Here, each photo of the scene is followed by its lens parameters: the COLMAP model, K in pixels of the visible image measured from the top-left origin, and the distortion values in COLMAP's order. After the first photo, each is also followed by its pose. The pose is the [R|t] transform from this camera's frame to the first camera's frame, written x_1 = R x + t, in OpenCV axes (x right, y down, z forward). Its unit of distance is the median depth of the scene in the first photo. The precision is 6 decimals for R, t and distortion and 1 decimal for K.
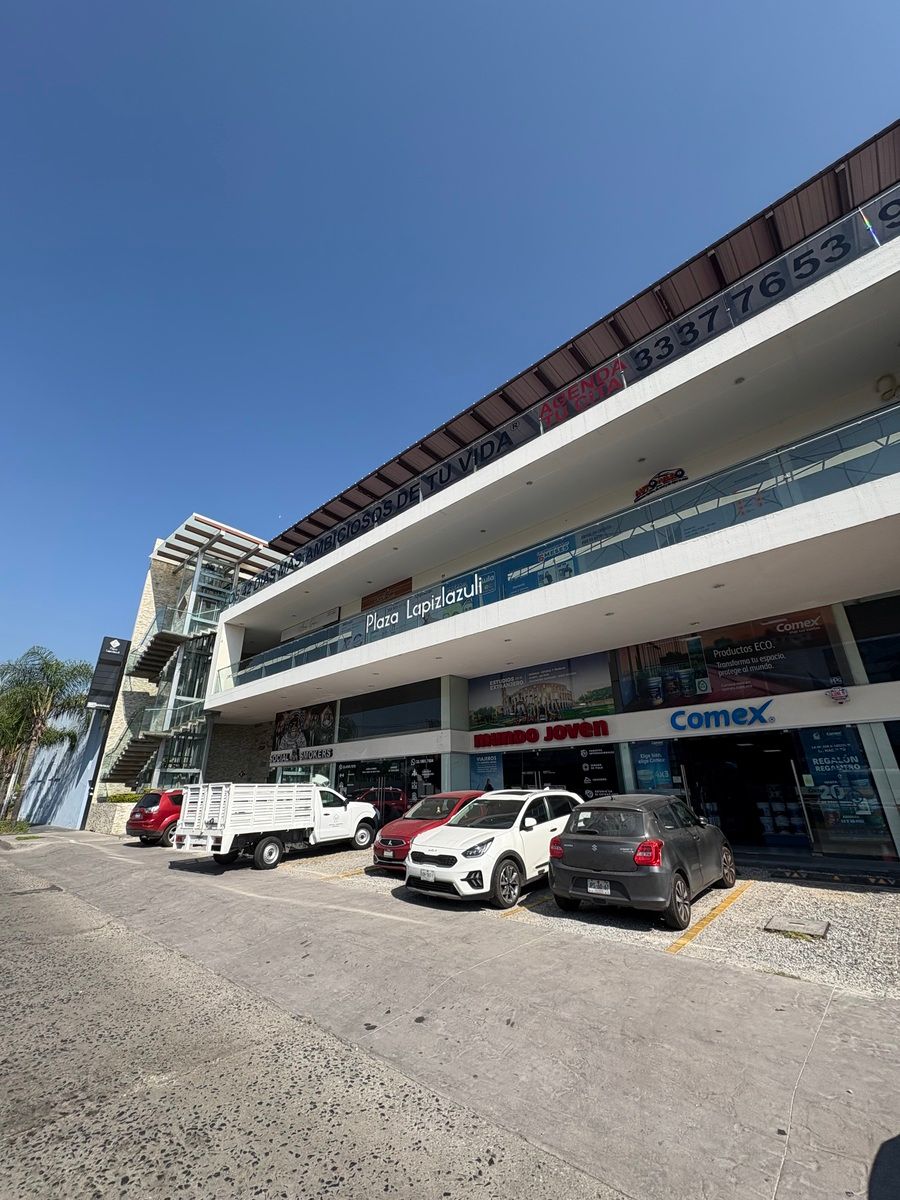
lens RADIAL K [[477.3, 0, 445.1], [0, 477.3, 598.6], [0, 0, 1]] dist [0.001803, 0.000037]
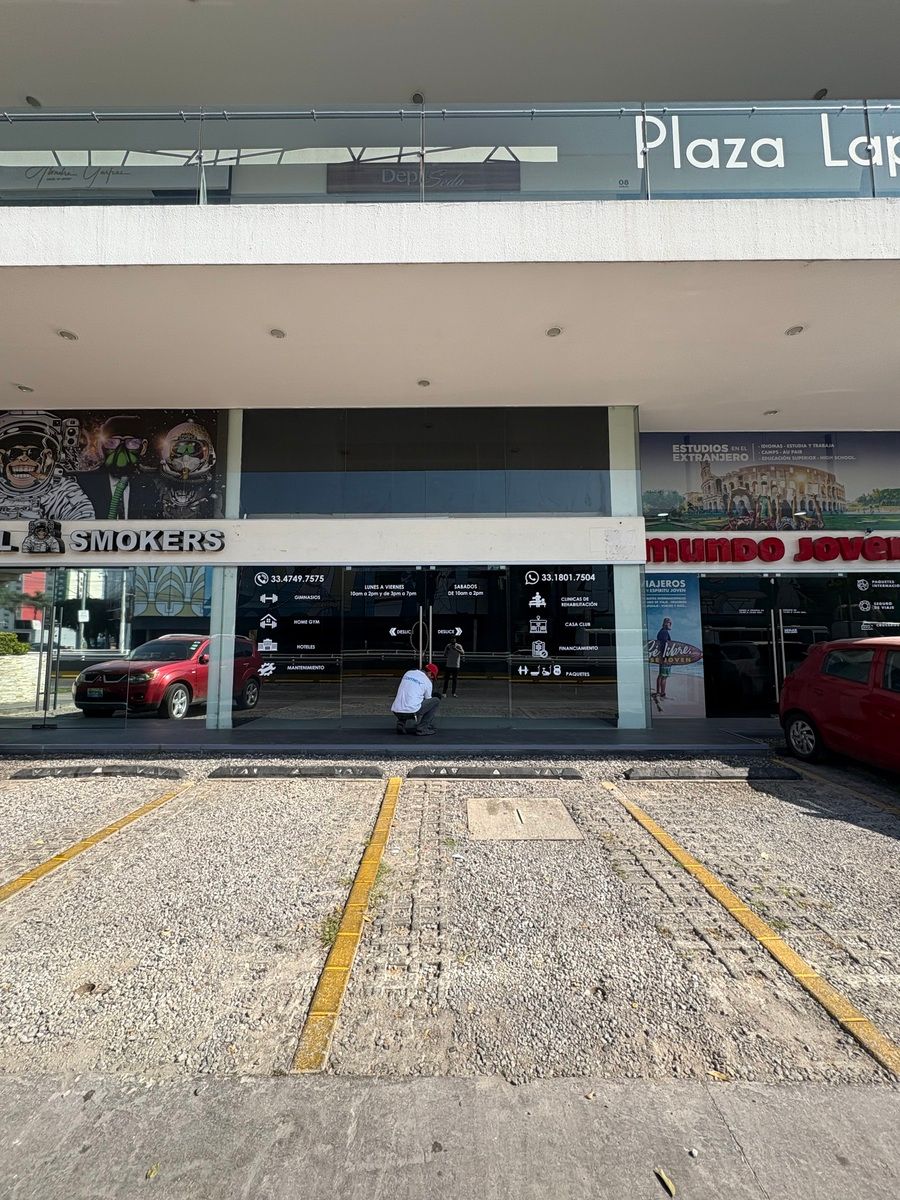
lens RADIAL K [[477.3, 0, 452.5], [0, 477.3, 597.8], [0, 0, 1]] dist [0.001803, 0.000037]
pose [[0.739376, 0.069922, 0.669652, -0.459338], [-0.259463, 0.947365, 0.187558, 0.321862], [-0.621291, -0.312425, 0.718602, 0.782949]]
